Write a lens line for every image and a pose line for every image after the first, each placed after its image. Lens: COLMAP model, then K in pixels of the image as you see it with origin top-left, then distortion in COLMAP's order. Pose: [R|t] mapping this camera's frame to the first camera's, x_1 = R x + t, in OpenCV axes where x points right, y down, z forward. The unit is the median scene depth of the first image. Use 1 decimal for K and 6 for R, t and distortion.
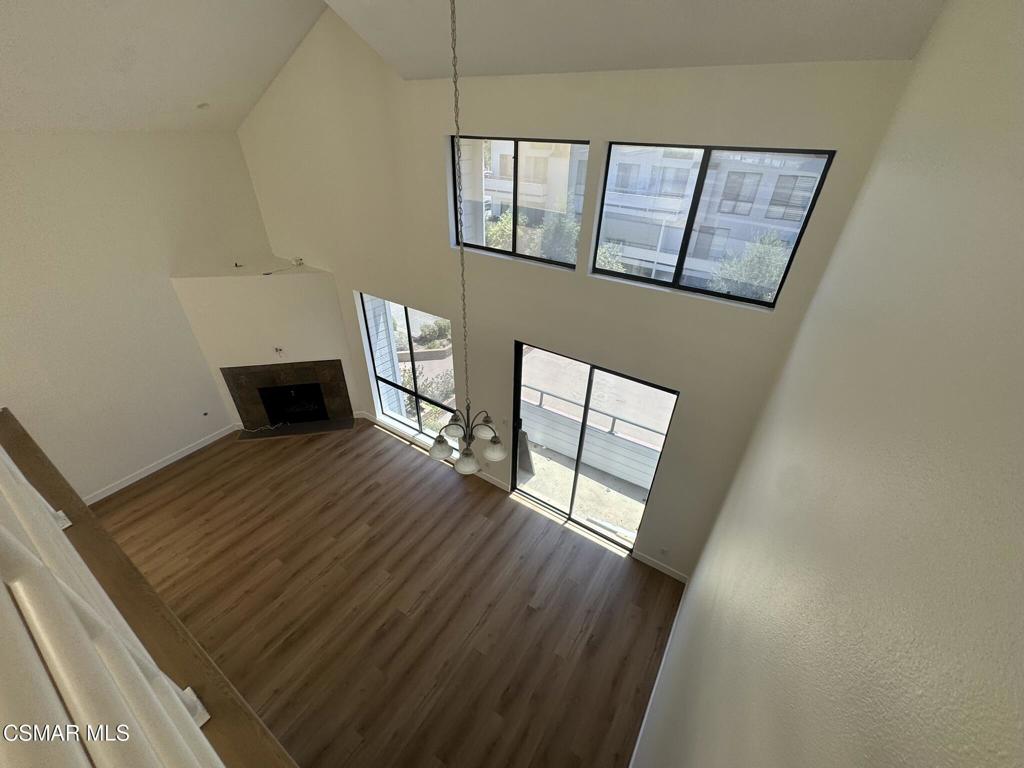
lens RADIAL K [[409.0, 0, 511.2], [0, 409.0, 381.6], [0, 0, 1]] dist [-0.002517, 0.000041]
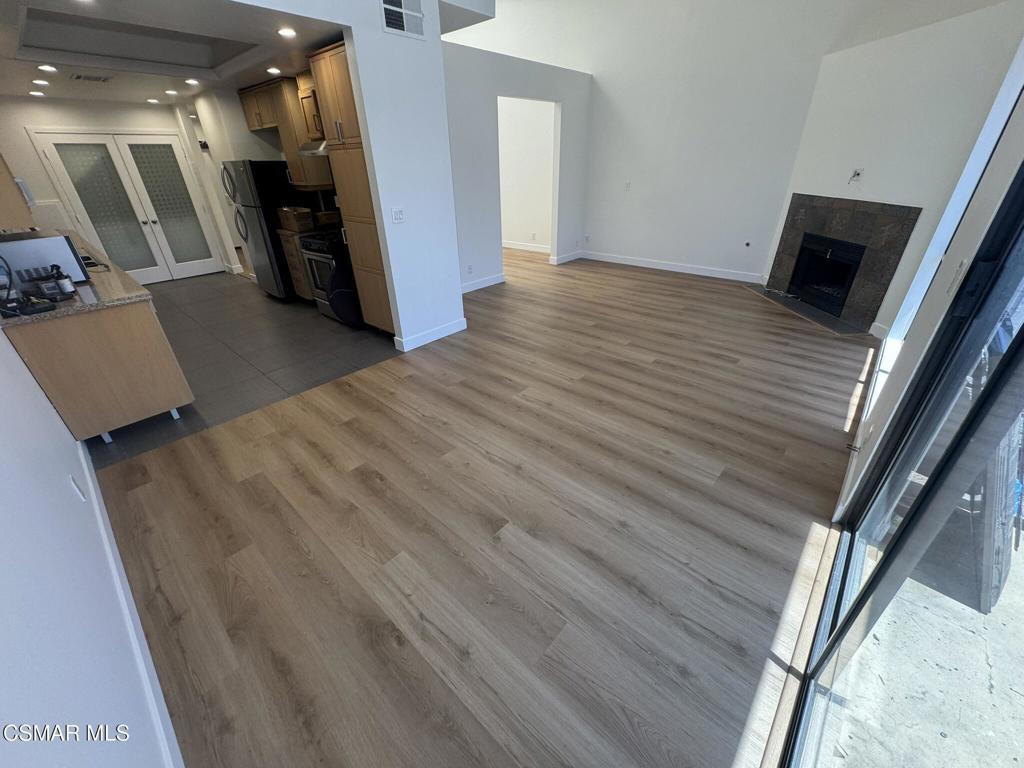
lens RADIAL K [[409.0, 0, 510.2], [0, 409.0, 384.8], [0, 0, 1]] dist [-0.002517, 0.000041]
pose [[-0.156208, 0.456020, -0.876154, 0.324443], [-0.516009, 0.718693, 0.466063, 0.184849], [0.842220, 0.524906, 0.123045, 0.737237]]
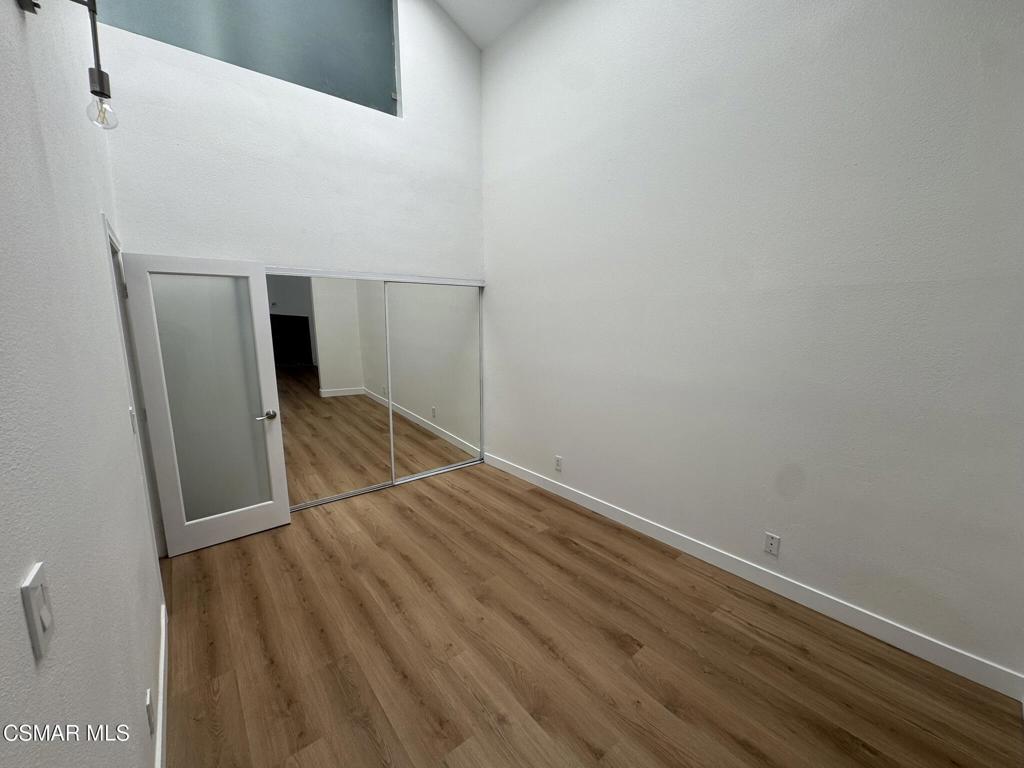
lens RADIAL K [[409.0, 0, 509.1], [0, 409.0, 380.0], [0, 0, 1]] dist [-0.002517, 0.000041]
pose [[-0.307931, 0.117510, -0.944124, -0.802935], [-0.511662, 0.816167, 0.268465, 0.332981], [0.802110, 0.565741, -0.191198, 0.450374]]
